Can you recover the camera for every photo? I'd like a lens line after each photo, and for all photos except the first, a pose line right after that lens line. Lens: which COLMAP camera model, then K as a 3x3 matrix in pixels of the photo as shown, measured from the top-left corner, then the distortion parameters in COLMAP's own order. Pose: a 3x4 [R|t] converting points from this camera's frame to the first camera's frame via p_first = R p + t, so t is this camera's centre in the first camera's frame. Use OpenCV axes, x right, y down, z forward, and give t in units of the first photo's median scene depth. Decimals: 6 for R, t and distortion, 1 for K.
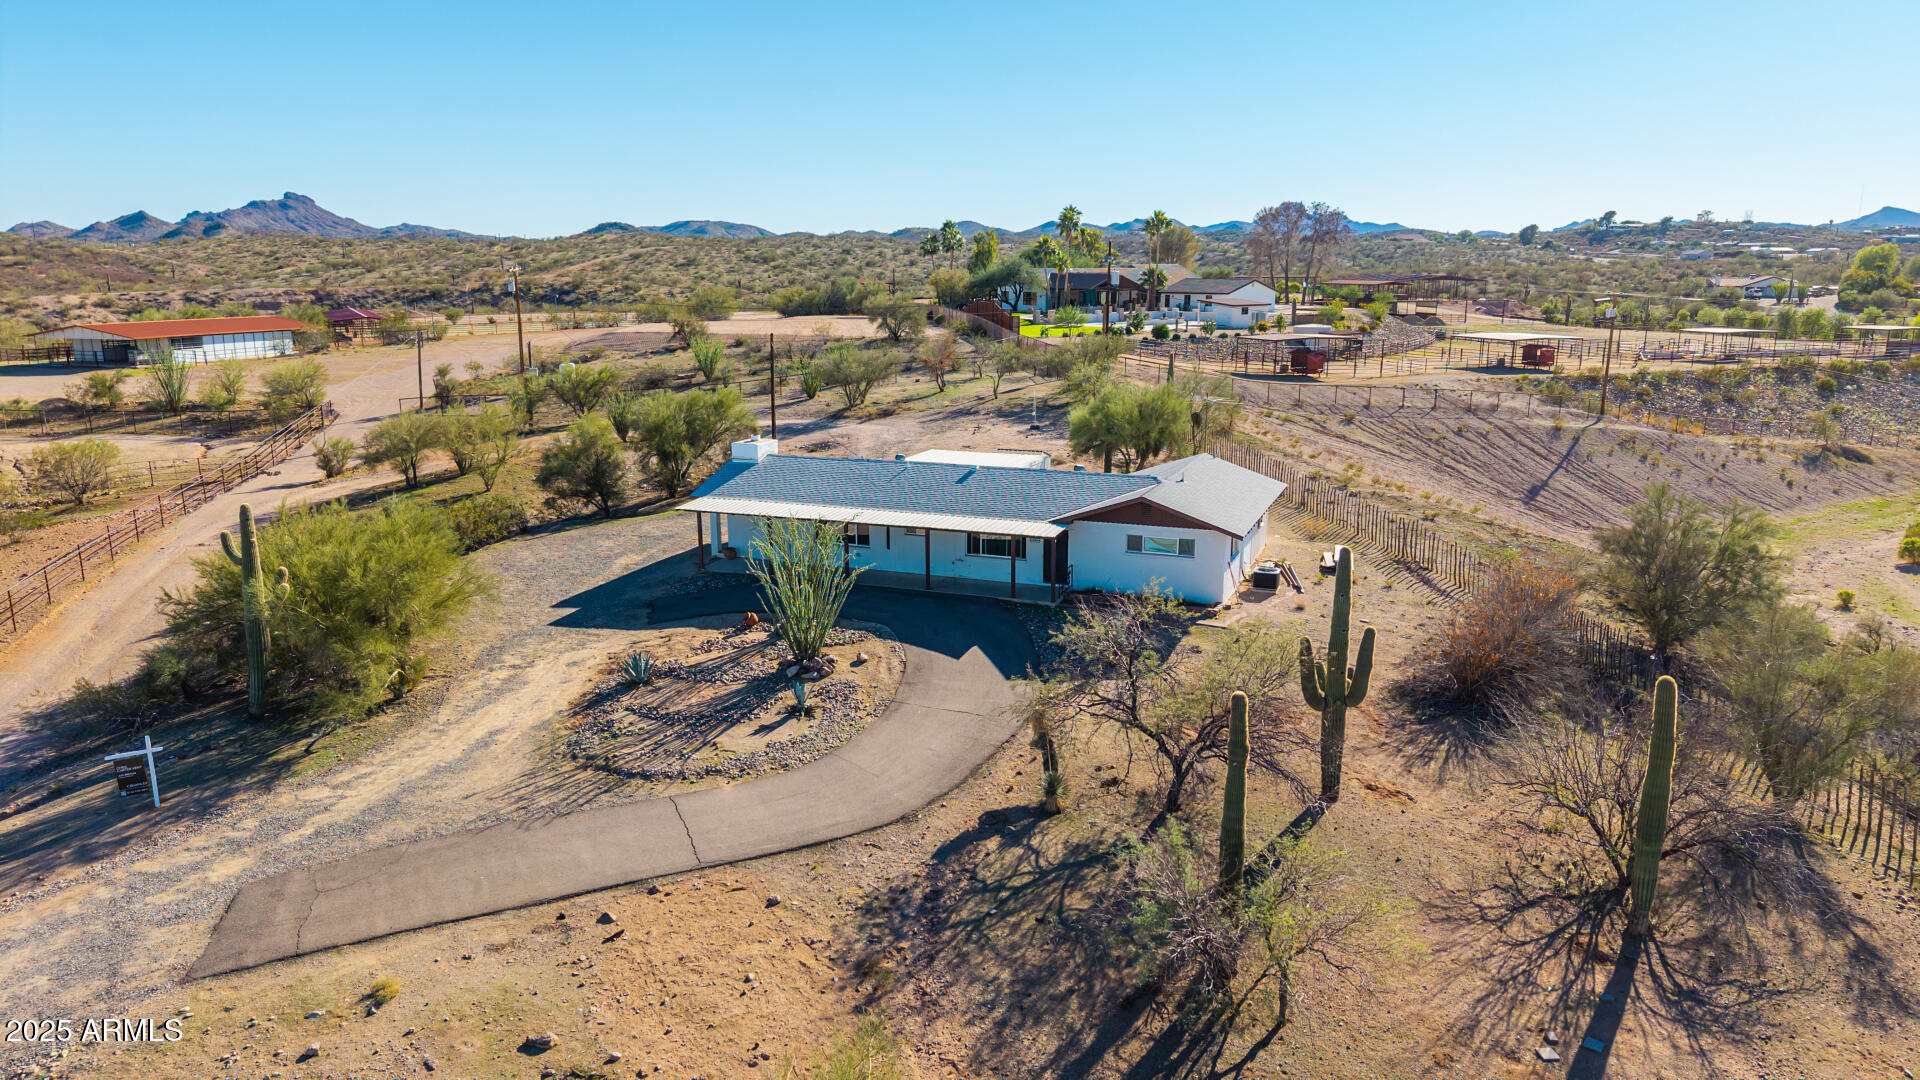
lens RADIAL K [[1288.2, 0, 960.0], [0, 1288.2, 540.0], [0, 0, 1]] dist [0.044820, -0.060401]
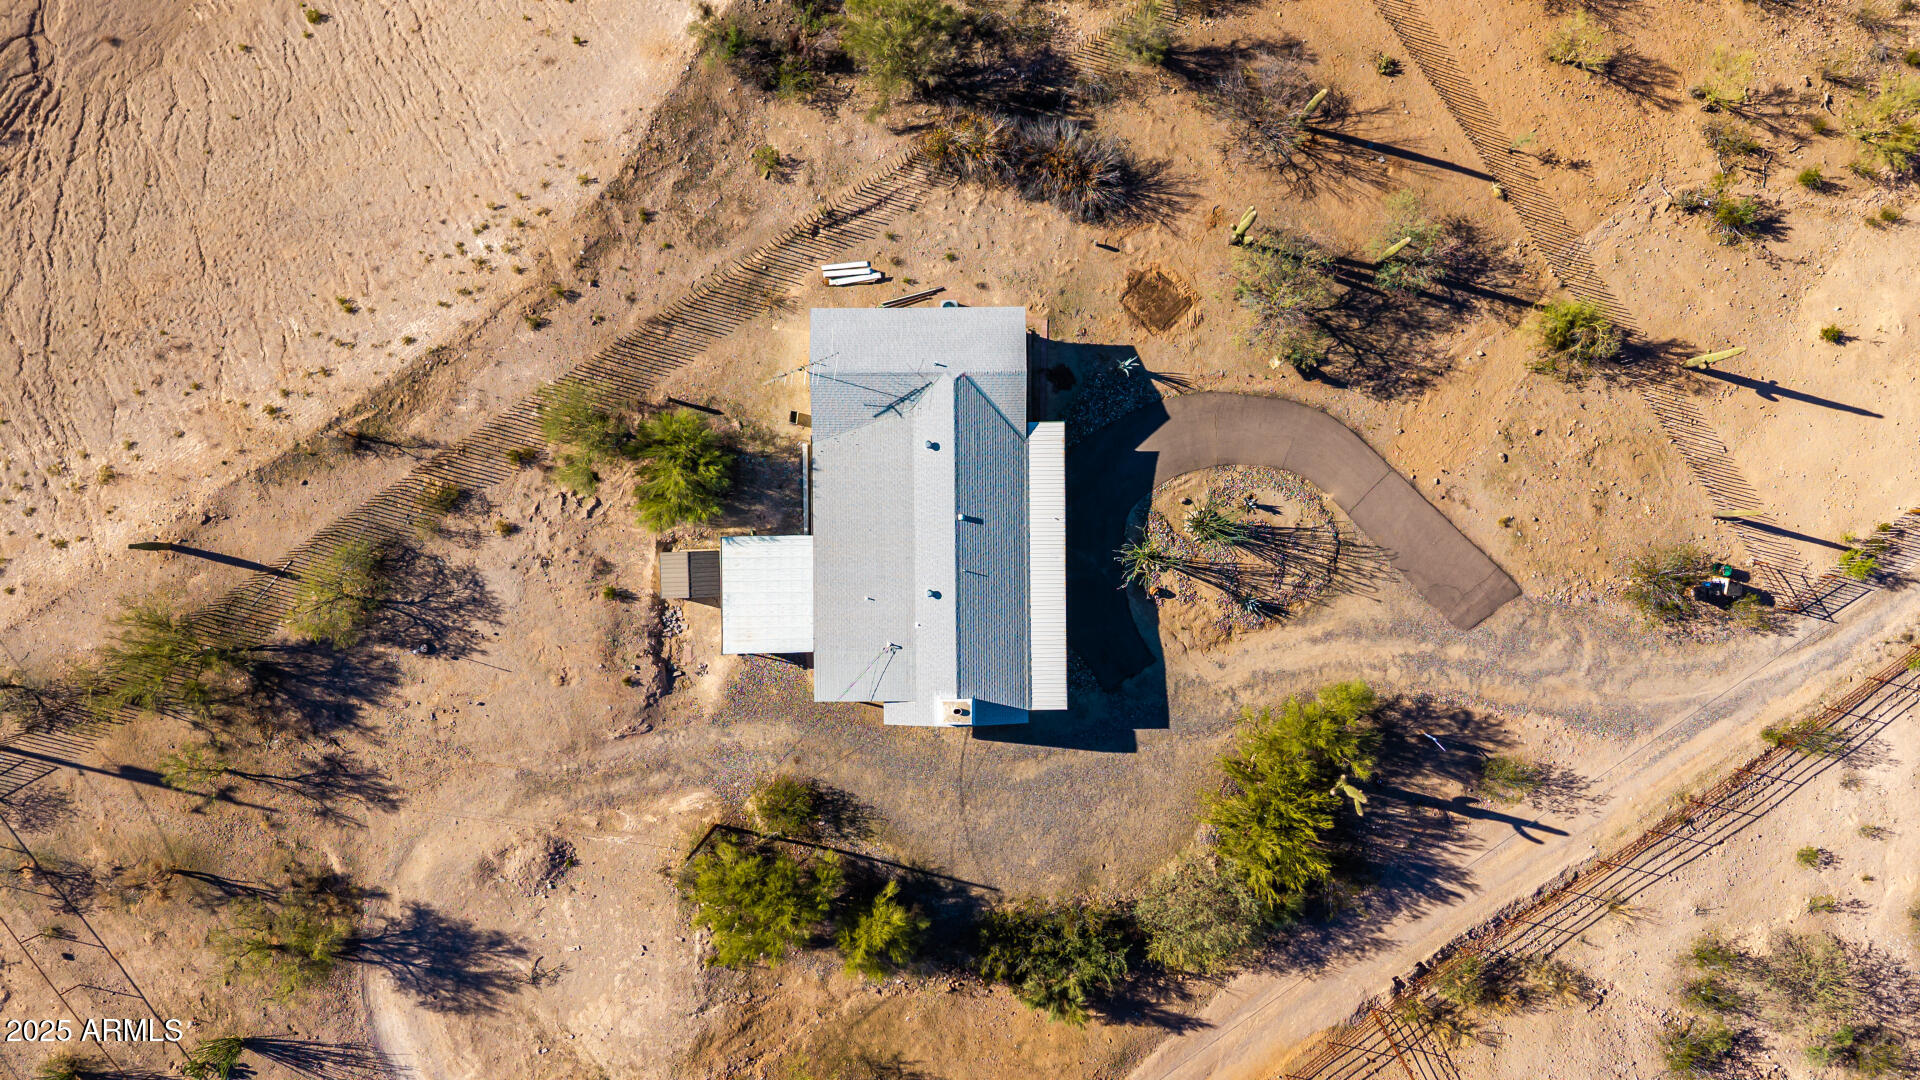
lens RADIAL K [[1338.6, 0, 950.1], [0, 1338.6, 540.3], [0, 0, 1]] dist [0.002623, -0.003314]
pose [[-0.370643, -0.928766, -0.004112, -0.000214], [0.216658, -0.090765, 0.972019, -0.750494], [-0.903152, 0.359381, 0.234866, 0.372504]]
